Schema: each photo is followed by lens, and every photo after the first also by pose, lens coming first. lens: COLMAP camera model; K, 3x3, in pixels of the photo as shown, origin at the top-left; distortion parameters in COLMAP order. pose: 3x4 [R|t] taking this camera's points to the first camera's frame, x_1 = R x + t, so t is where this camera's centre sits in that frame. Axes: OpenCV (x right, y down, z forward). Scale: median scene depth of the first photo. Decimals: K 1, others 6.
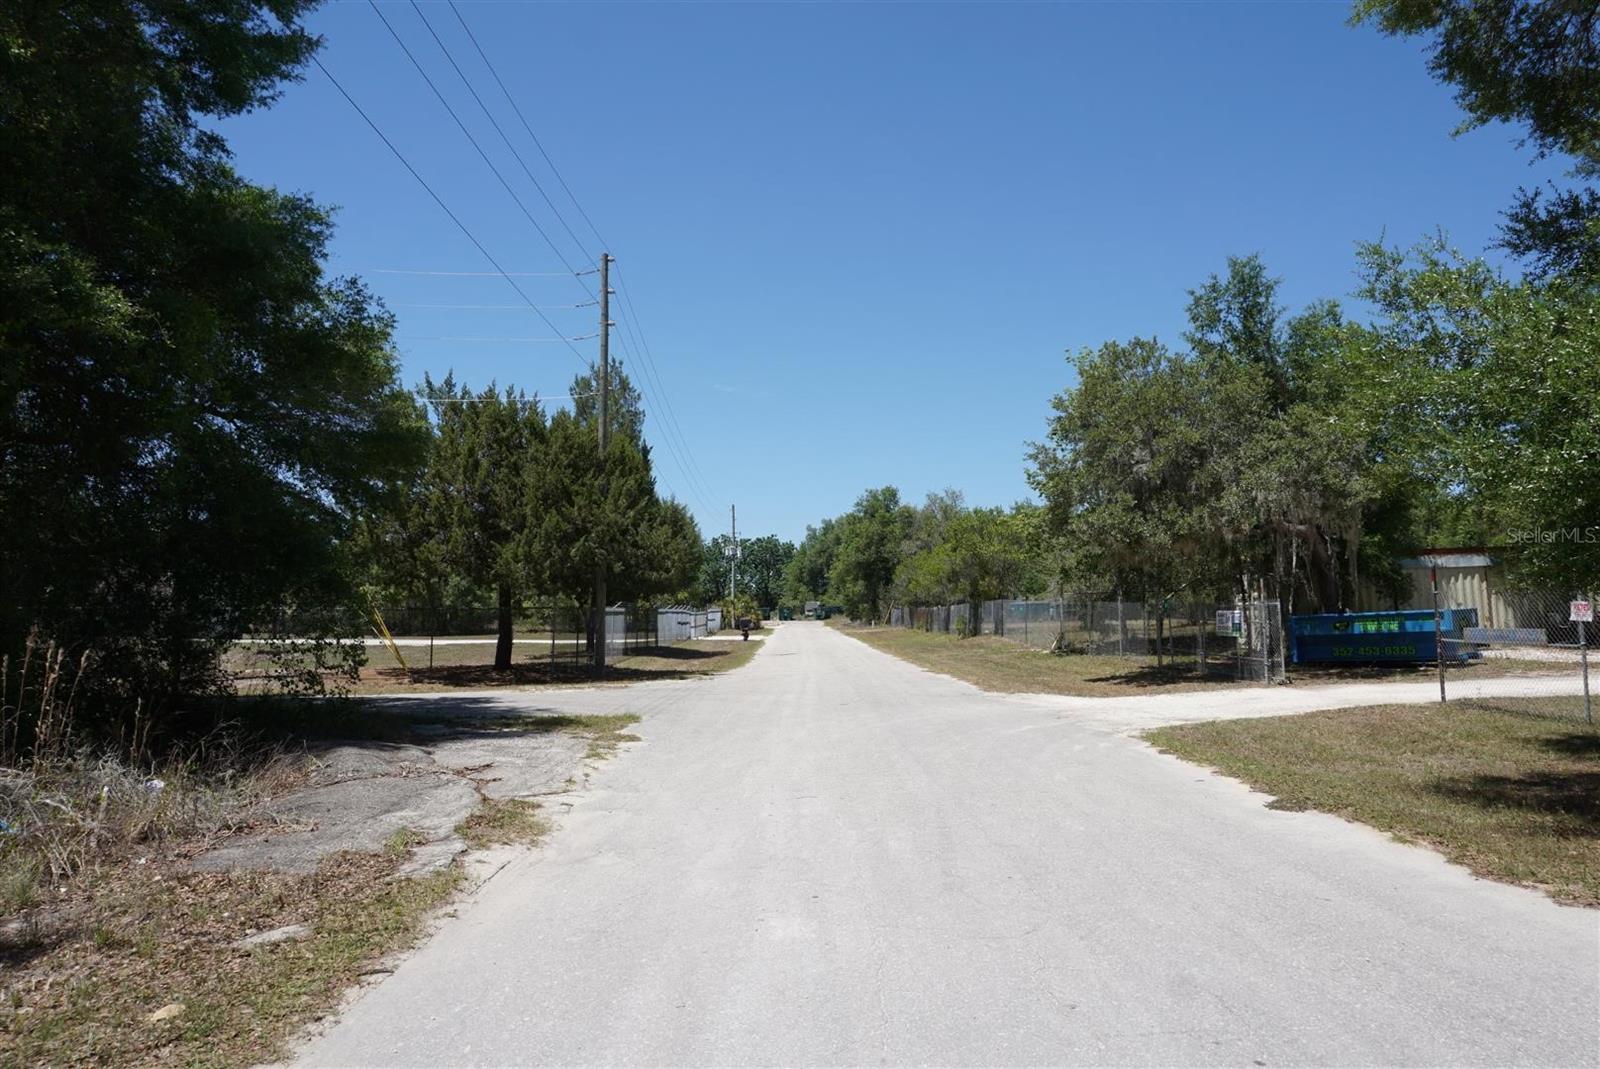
lens RADIAL K [[1093.9, 0, 795.9], [0, 1093.9, 534.1], [0, 0, 1]] dist [0.008273, 0.004729]
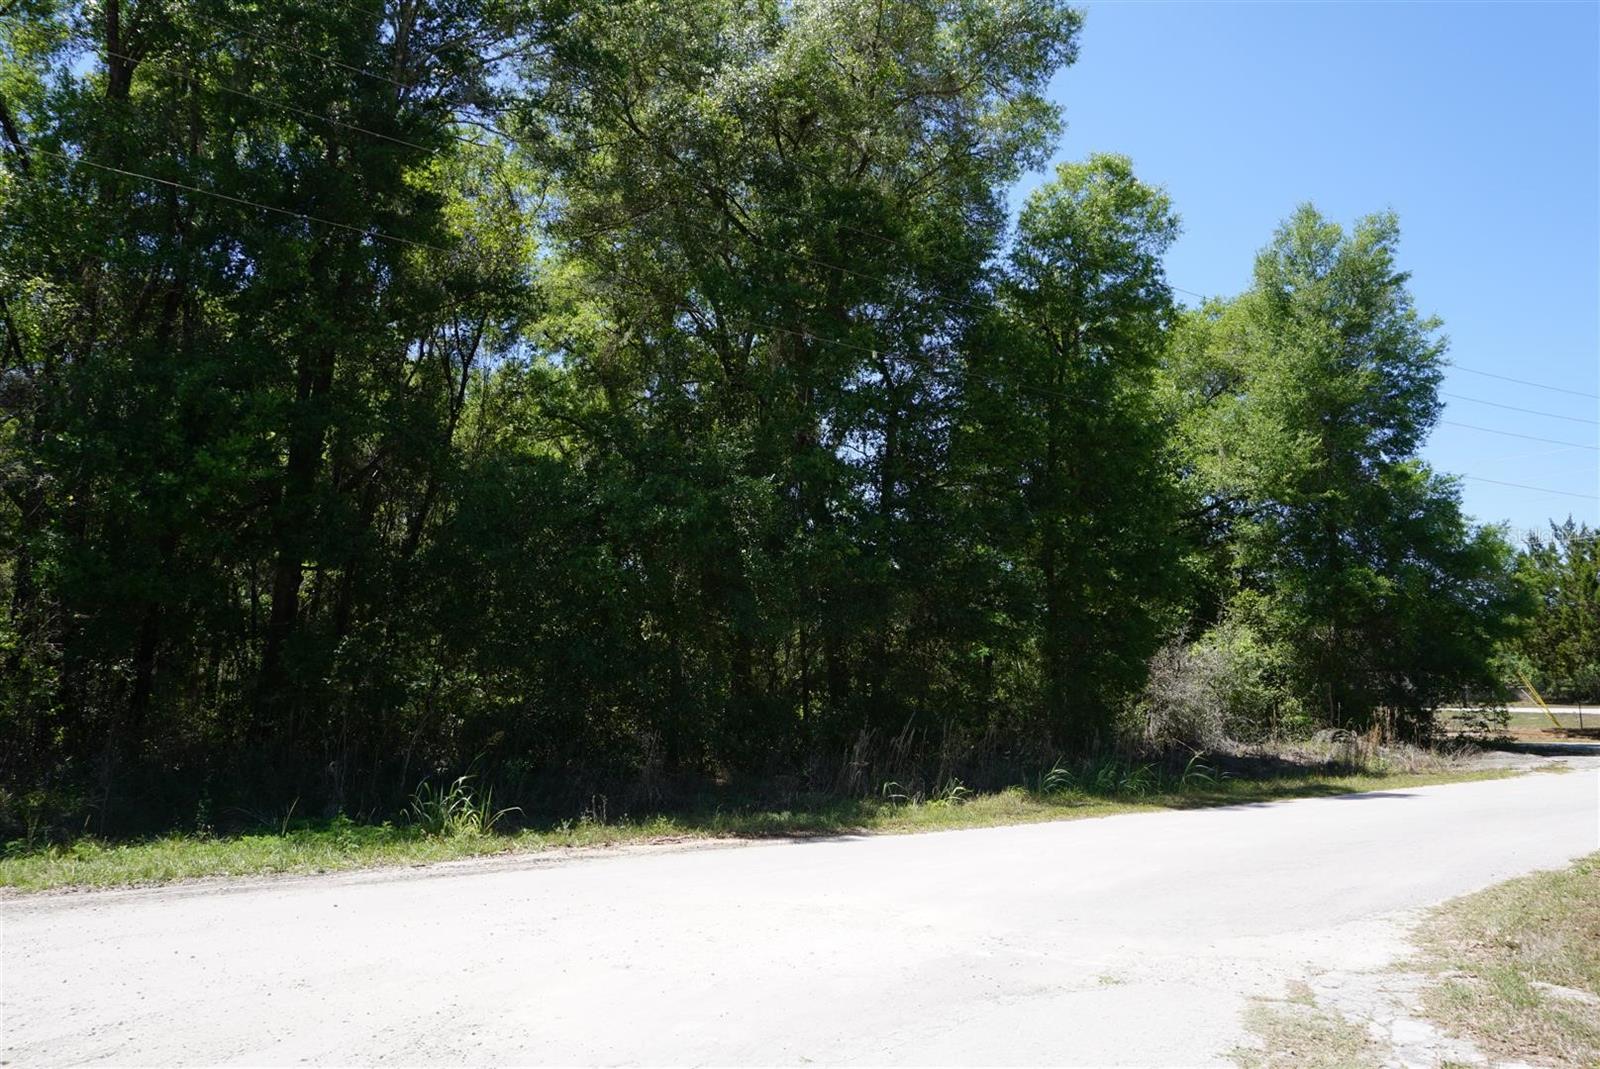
lens RADIAL K [[1093.9, 0, 794.8], [0, 1093.9, 535.6], [0, 0, 1]] dist [0.008273, 0.004729]
pose [[0.551924, -0.129806, -0.823729, 0.331686], [0.078987, 0.991507, -0.103321, -0.063443], [0.830145, -0.008039, 0.557490, -0.686306]]
